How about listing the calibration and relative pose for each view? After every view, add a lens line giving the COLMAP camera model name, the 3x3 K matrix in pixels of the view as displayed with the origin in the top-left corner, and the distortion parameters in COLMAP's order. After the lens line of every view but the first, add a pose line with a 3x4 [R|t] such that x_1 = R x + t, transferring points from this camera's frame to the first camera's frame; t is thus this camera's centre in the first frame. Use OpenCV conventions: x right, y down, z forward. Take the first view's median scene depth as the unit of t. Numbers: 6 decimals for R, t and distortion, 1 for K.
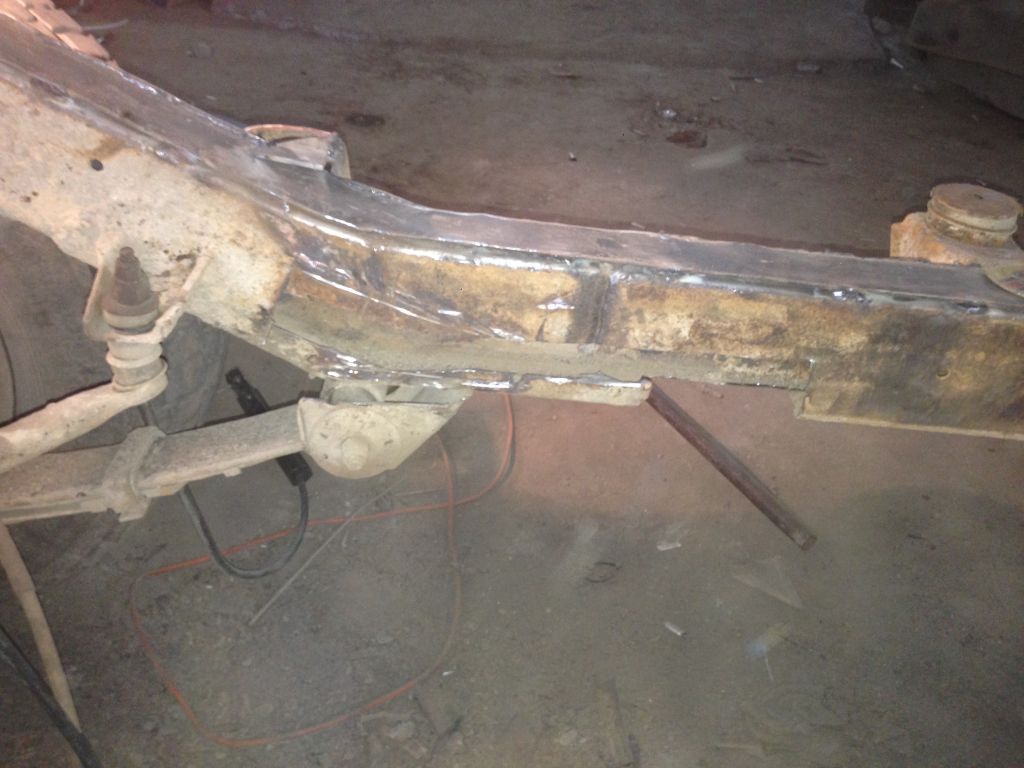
lens RADIAL K [[936.0, 0, 524.7], [0, 936.0, 383.7], [0, 0, 1]] dist [0.120675, -0.198962]
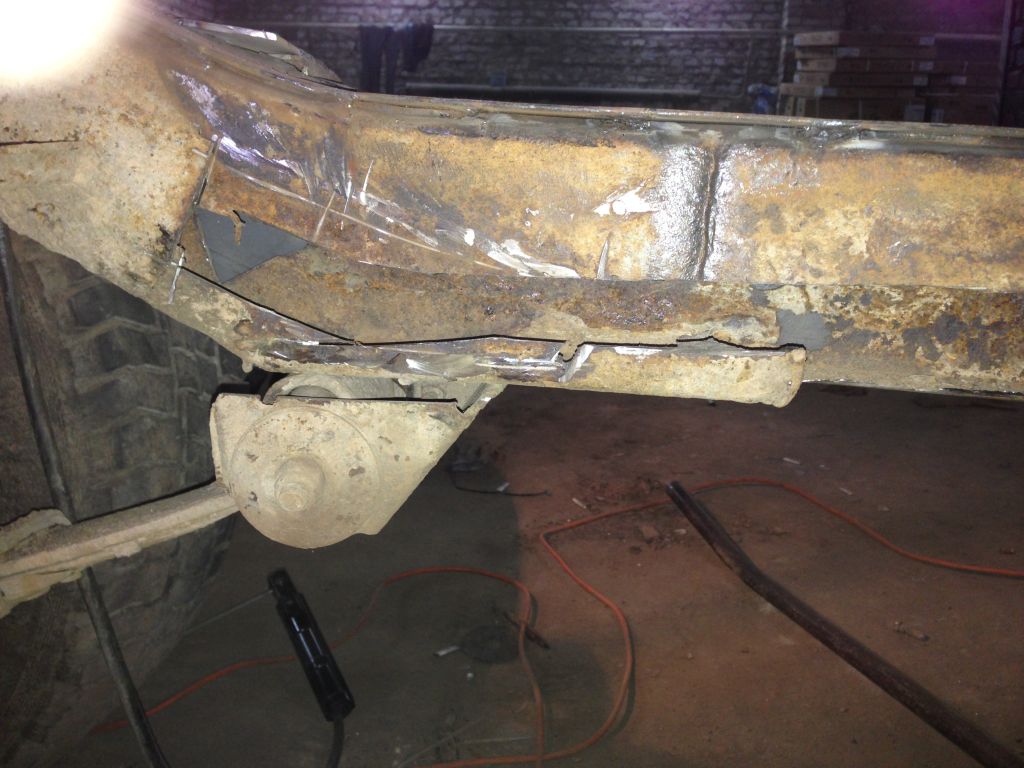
lens RADIAL K [[933.3, 0, 523.3], [0, 933.3, 384.6], [0, 0, 1]] dist [0.160252, -0.283460]
pose [[0.986972, -0.027575, -0.158509, 0.059037], [-0.030465, 0.935349, -0.352412, 0.230169], [0.157979, 0.352650, 0.922324, 0.471248]]
